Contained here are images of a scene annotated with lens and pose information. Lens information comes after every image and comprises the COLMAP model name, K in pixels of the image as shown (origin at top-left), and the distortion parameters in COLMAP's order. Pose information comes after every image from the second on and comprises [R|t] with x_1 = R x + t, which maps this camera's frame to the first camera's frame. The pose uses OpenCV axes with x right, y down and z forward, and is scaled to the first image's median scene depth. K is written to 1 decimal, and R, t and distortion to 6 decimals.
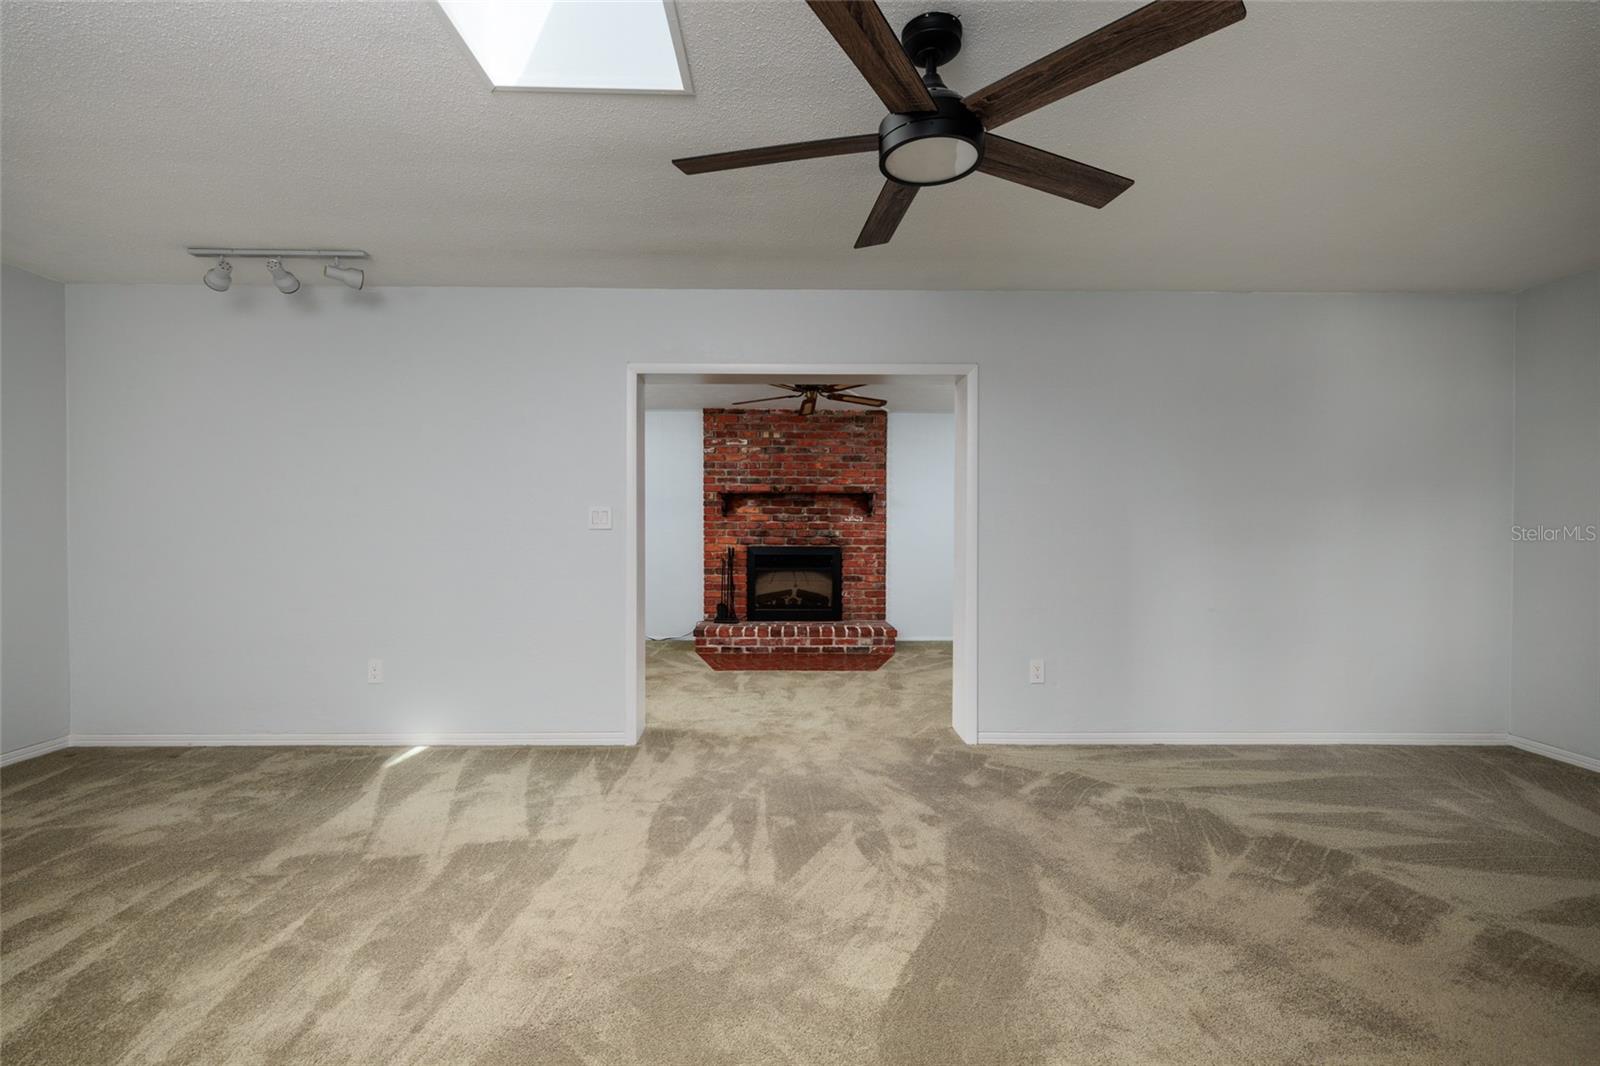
lens RADIAL K [[688.0, 0, 801.7], [0, 688.0, 525.1], [0, 0, 1]] dist [-0.001427, -0.000427]
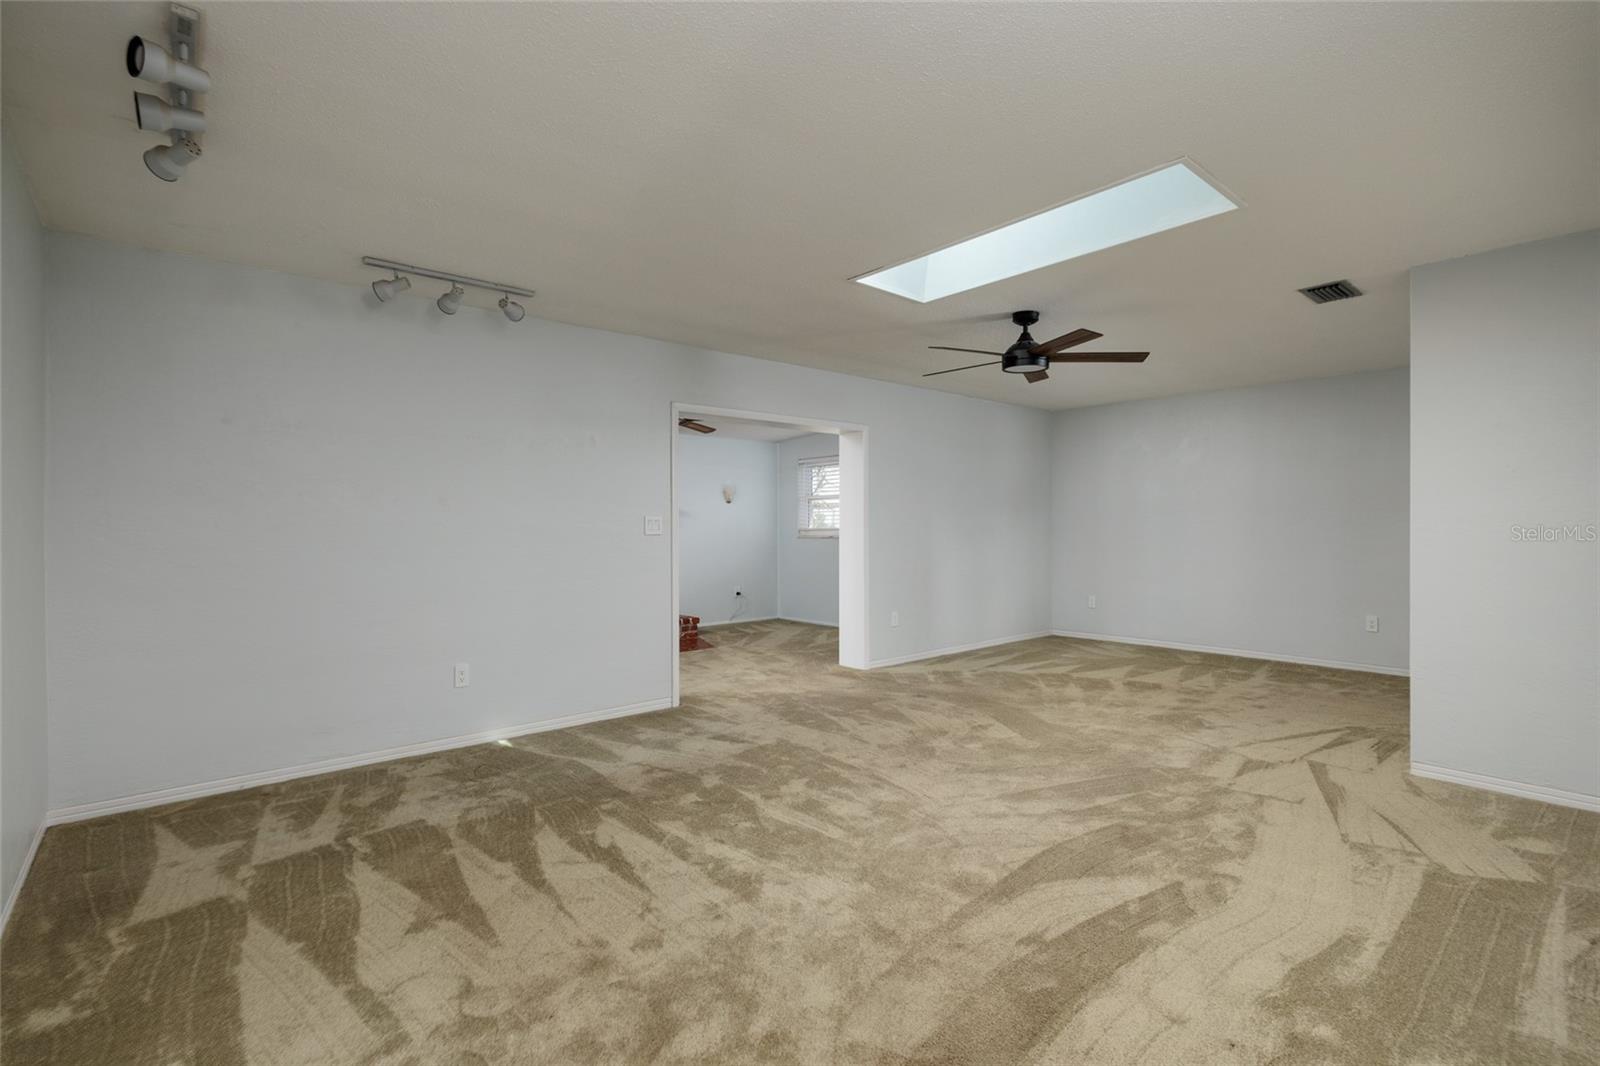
lens RADIAL K [[740.2, 0, 800.0], [0, 740.2, 533.0], [0, 0, 1]] dist [-0.000553, -0.000045]
pose [[0.762815, -0.012869, 0.646489, -0.523359], [0.012243, 0.999910, 0.005458, -0.002106], [-0.646501, 0.003751, 0.762904, -0.103844]]
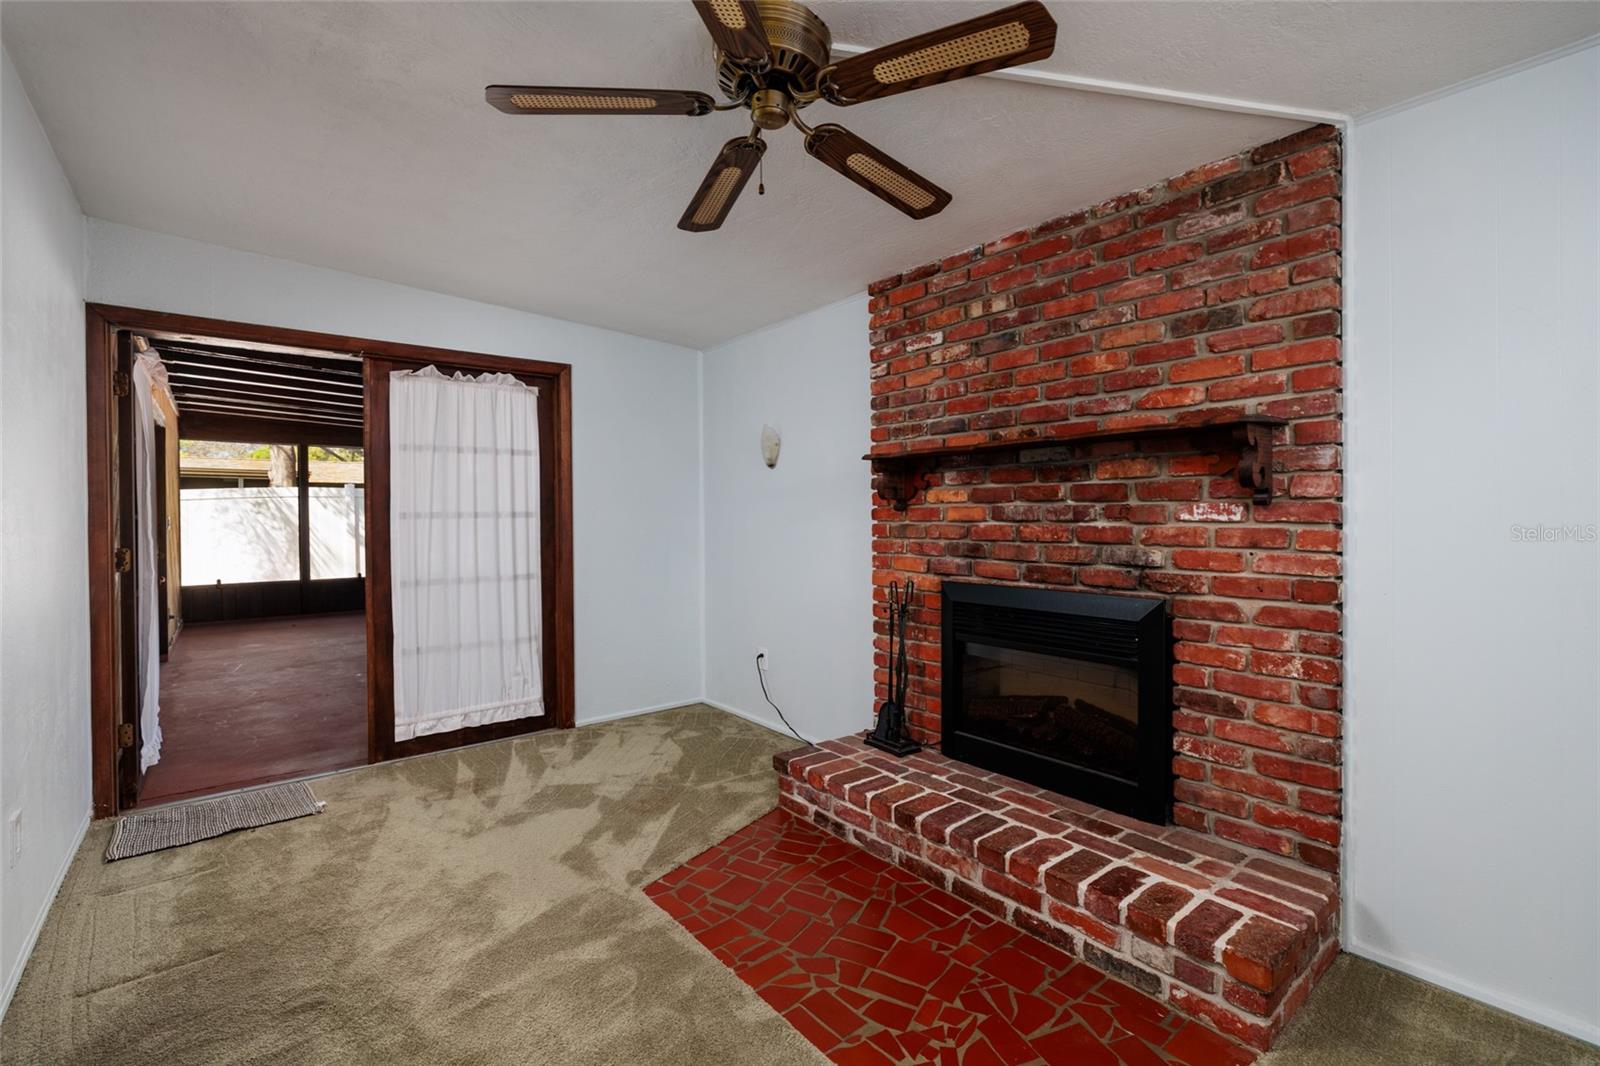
lens RADIAL K [[708.3, 0, 802.0], [0, 708.3, 524.9], [0, 0, 1]] dist [-0.002481, -0.000128]
pose [[0.637706, 0.001715, -0.770278, 0.205543], [-0.013497, 0.999869, -0.008948, 0.001619], [0.770162, 0.016102, 0.637645, 0.652474]]
